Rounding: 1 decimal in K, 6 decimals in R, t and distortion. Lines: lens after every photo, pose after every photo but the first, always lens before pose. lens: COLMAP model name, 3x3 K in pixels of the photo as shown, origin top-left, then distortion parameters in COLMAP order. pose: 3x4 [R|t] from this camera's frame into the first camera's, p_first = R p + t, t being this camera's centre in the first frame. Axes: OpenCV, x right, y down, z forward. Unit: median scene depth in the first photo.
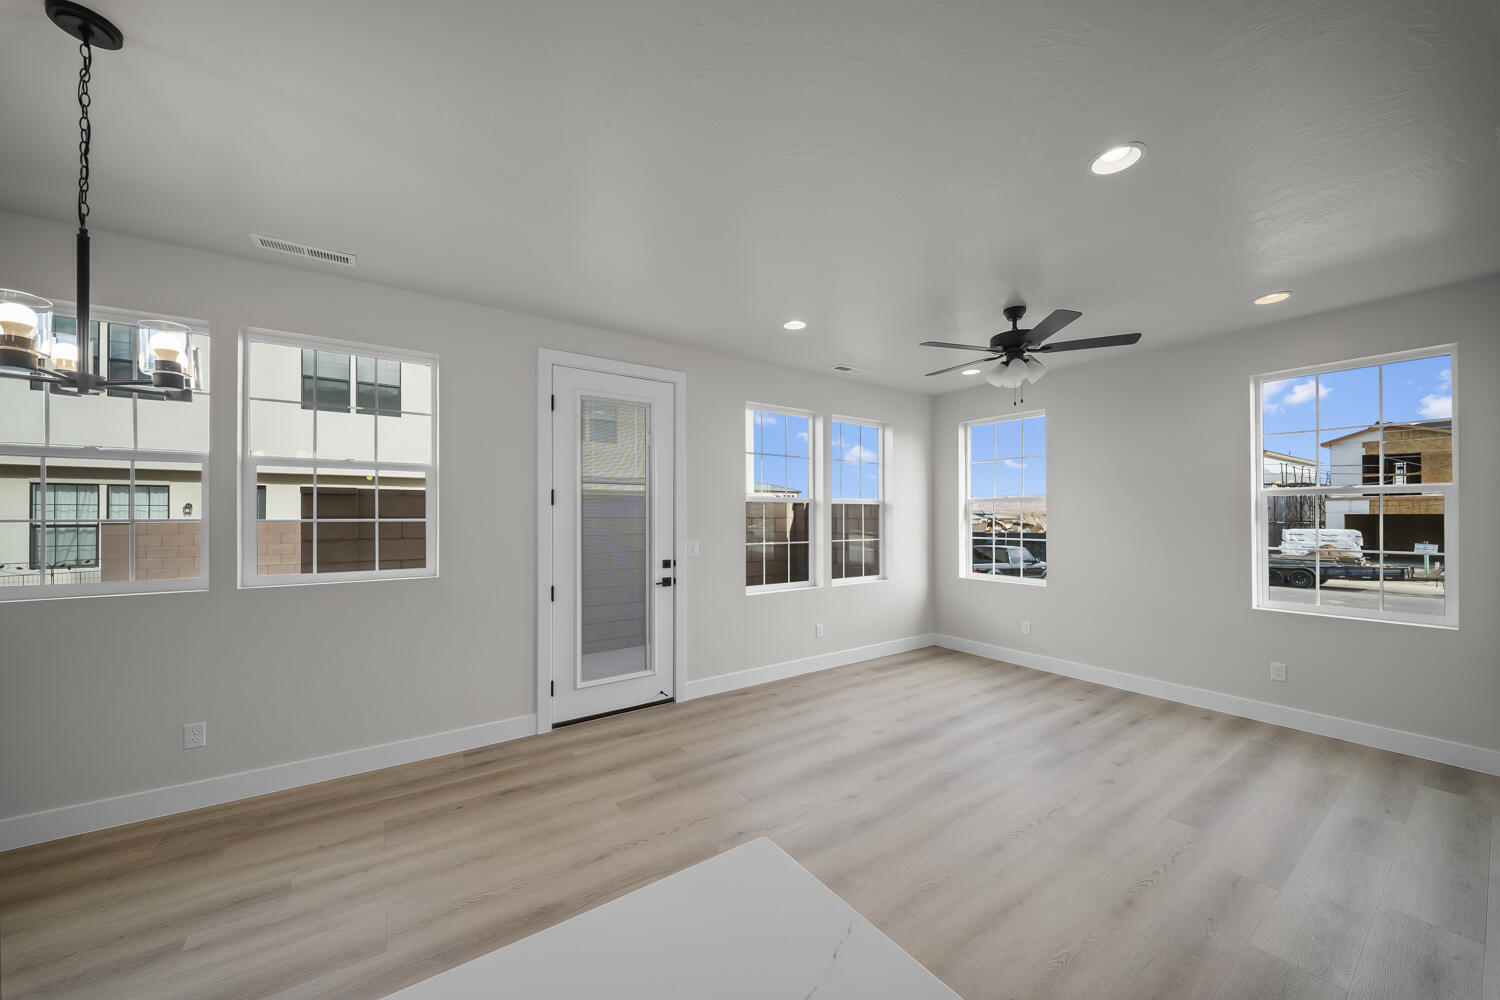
lens RADIAL K [[523.4, 0, 743.1], [0, 523.4, 485.5], [0, 0, 1]] dist [0.013580, -0.006090]
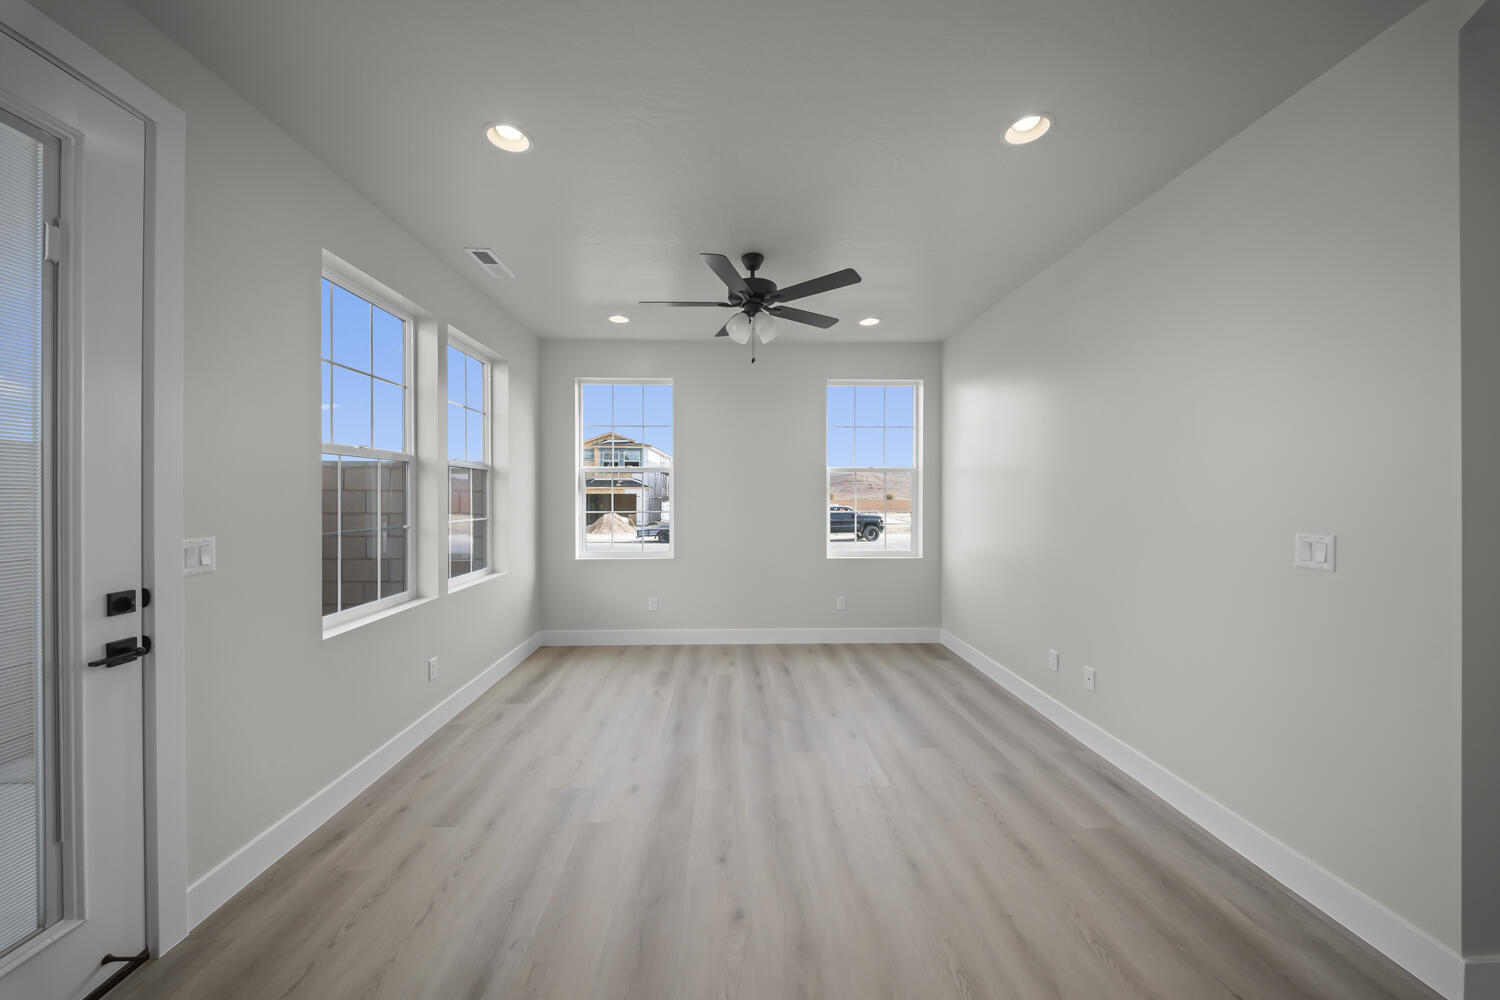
lens RADIAL K [[523.4, 0, 743.1], [0, 523.4, 485.5], [0, 0, 1]] dist [0.013580, -0.006090]
pose [[0.544338, 0.014843, 0.838735, -0.216647], [-0.050222, 0.998627, 0.014922, 0.040888], [-0.837361, -0.050245, 0.544336, 0.440887]]
